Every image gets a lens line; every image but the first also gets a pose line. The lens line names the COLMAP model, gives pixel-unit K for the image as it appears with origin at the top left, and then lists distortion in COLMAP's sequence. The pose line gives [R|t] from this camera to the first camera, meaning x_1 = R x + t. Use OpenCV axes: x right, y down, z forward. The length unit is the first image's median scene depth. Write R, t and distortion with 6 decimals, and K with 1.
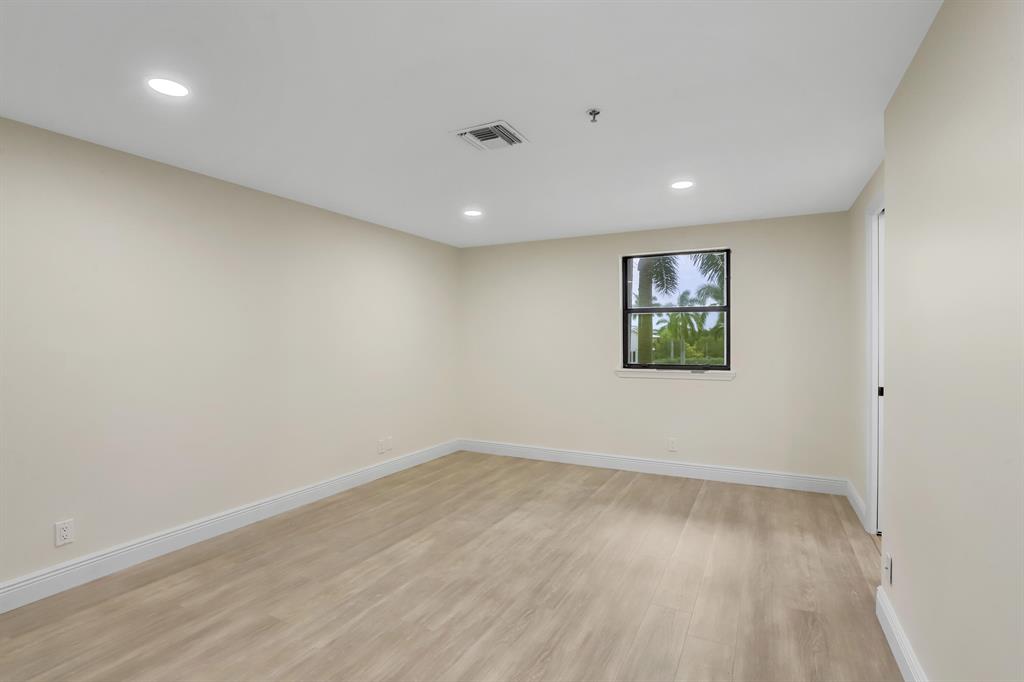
lens RADIAL K [[510.7, 0, 512.0], [0, 510.7, 341.0], [0, 0, 1]] dist [-0.075463, 0.050001]
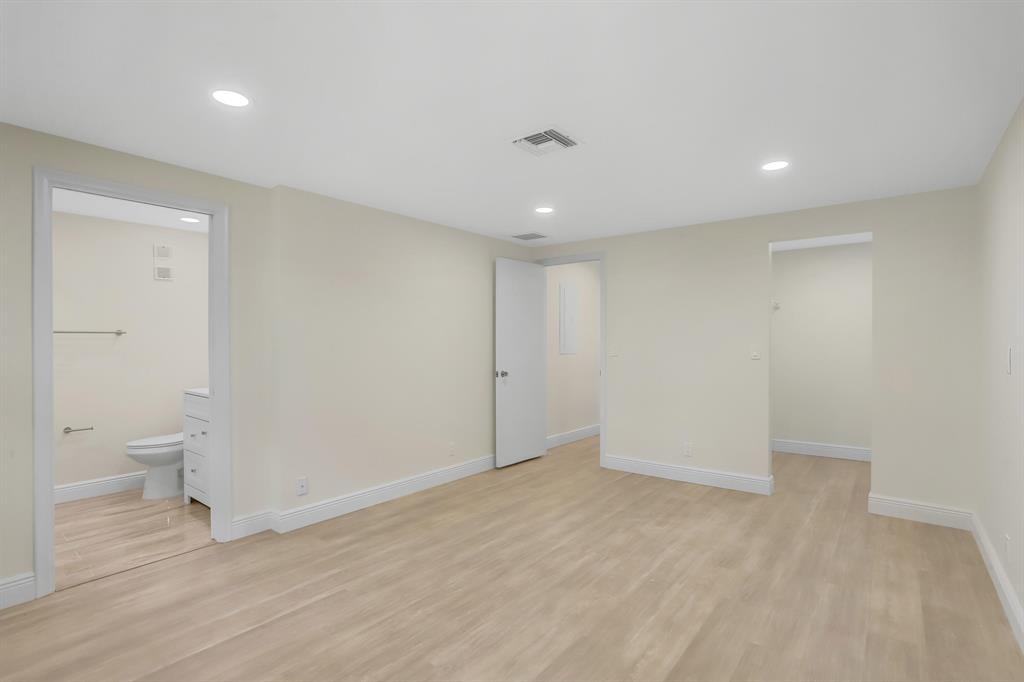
lens RADIAL K [[510.7, 0, 512.0], [0, 510.7, 341.0], [0, 0, 1]] dist [-0.075463, 0.050001]
pose [[-0.982647, 0.003646, 0.185447, -0.165683], [0.004011, 0.999991, 0.001597, -0.004585], [-0.185440, 0.002313, -0.982653, 2.019904]]
